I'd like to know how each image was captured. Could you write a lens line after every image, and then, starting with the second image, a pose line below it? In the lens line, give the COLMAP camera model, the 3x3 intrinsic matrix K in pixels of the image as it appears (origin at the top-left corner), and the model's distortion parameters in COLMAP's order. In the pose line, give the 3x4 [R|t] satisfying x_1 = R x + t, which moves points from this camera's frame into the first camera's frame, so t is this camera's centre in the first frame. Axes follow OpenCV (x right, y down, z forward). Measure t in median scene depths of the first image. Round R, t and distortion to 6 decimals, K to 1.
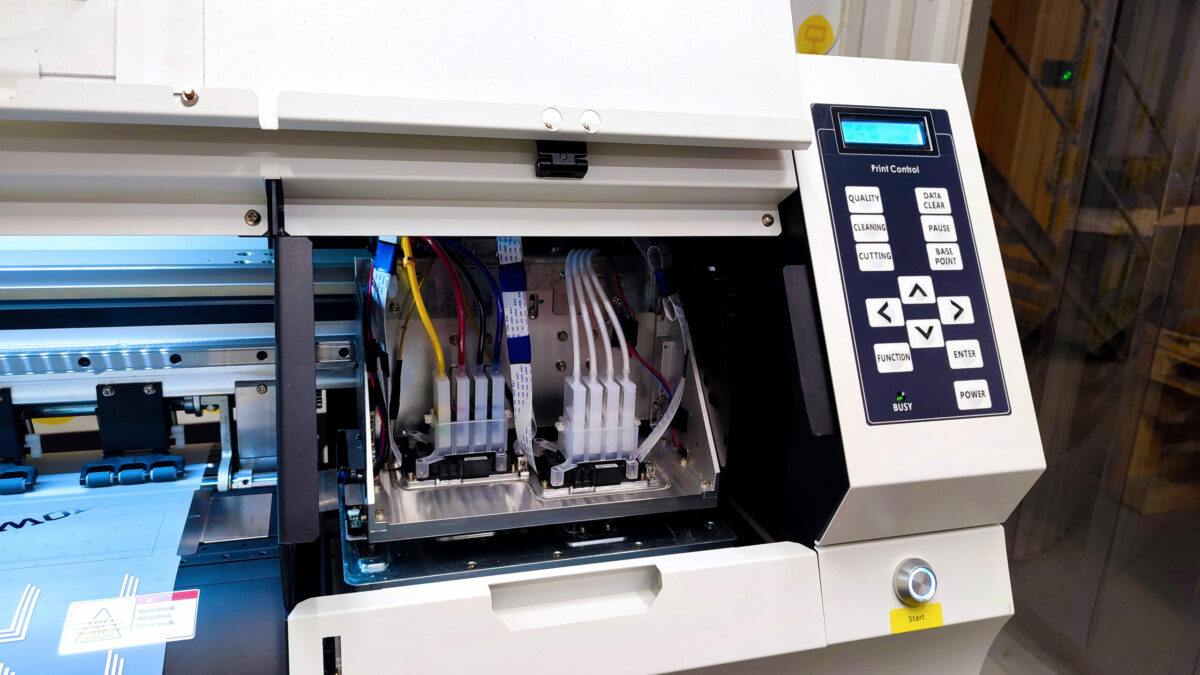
lens RADIAL K [[849.7, 0, 600.9], [0, 849.7, 337.6], [0, 0, 1]] dist [0.005814, -0.006725]
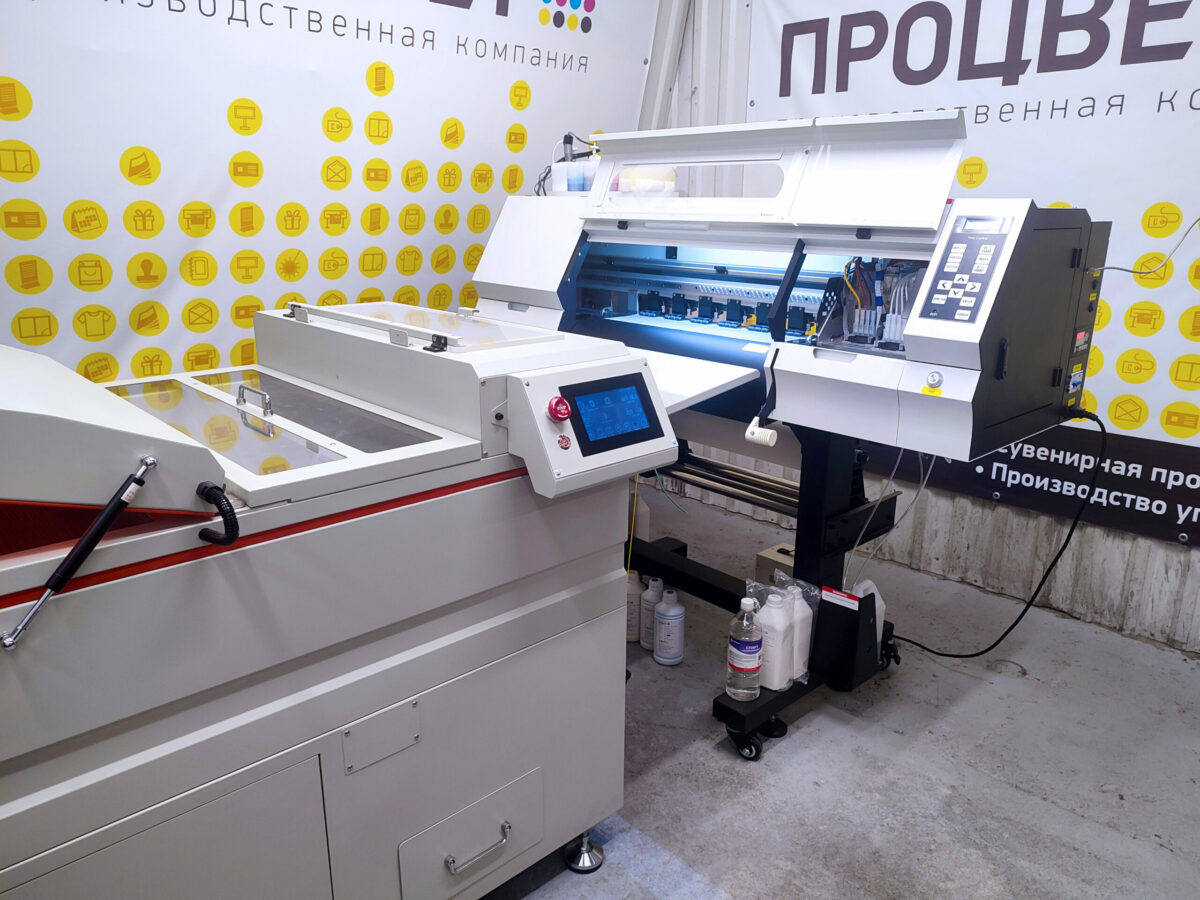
lens RADIAL K [[846.3, 0, 599.4], [0, 846.3, 451.0], [0, 0, 1]] dist [-0.002339, -0.002497]
pose [[0.426465, 0.208003, -0.880263, 2.494632], [-0.235943, 0.965088, 0.113738, 0.469853], [0.873189, 0.159186, 0.460653, -1.295313]]
